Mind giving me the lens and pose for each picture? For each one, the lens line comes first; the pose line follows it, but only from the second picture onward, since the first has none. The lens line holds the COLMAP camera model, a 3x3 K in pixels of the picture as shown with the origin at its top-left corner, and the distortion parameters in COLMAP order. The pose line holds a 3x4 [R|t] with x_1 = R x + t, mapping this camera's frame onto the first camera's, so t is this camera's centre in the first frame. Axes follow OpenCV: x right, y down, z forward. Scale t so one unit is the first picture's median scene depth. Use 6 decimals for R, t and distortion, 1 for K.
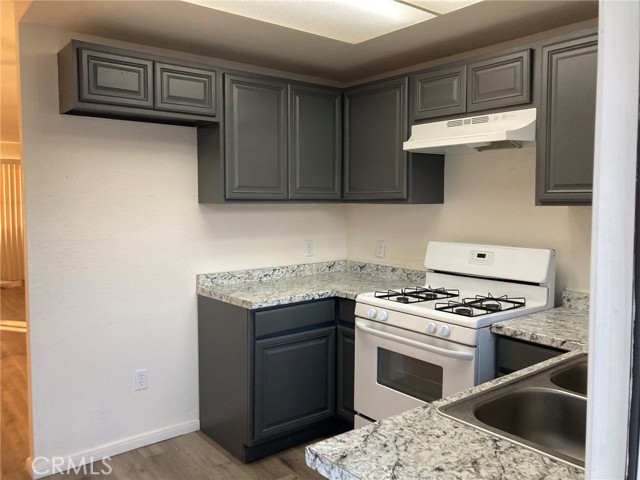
lens RADIAL K [[531.5, 0, 318.1], [0, 531.5, 230.3], [0, 0, 1]] dist [0.002998, 0.000841]
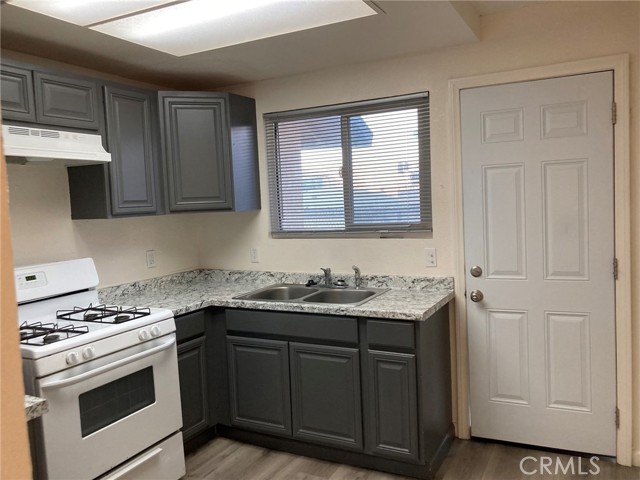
lens RADIAL K [[522.5, 0, 313.3], [0, 522.5, 234.2], [0, 0, 1]] dist [0.042870, -0.044088]
pose [[-0.401326, -0.041460, 0.914996, -0.849844], [0.095926, 0.991579, 0.087004, -0.070936], [-0.910898, 0.122689, -0.393970, 1.057389]]
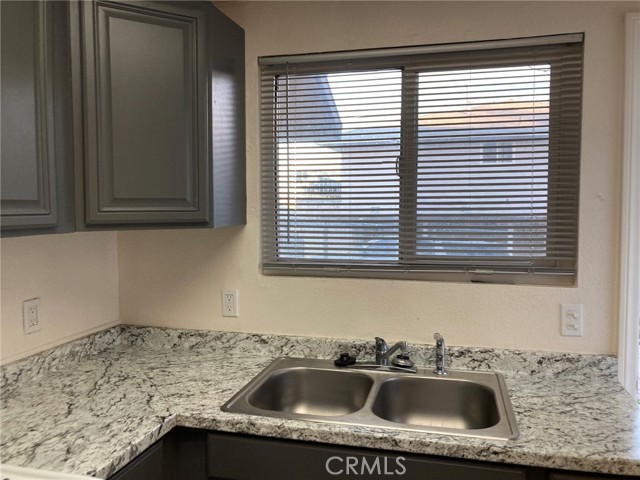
lens RADIAL K [[531.5, 0, 318.1], [0, 531.5, 230.3], [0, 0, 1]] dist [0.002998, 0.000841]
pose [[-0.609471, -0.035978, 0.791992, -0.177414], [0.048571, 0.995399, 0.082595, -0.081441], [-0.791319, 0.088807, -0.604919, 1.026611]]
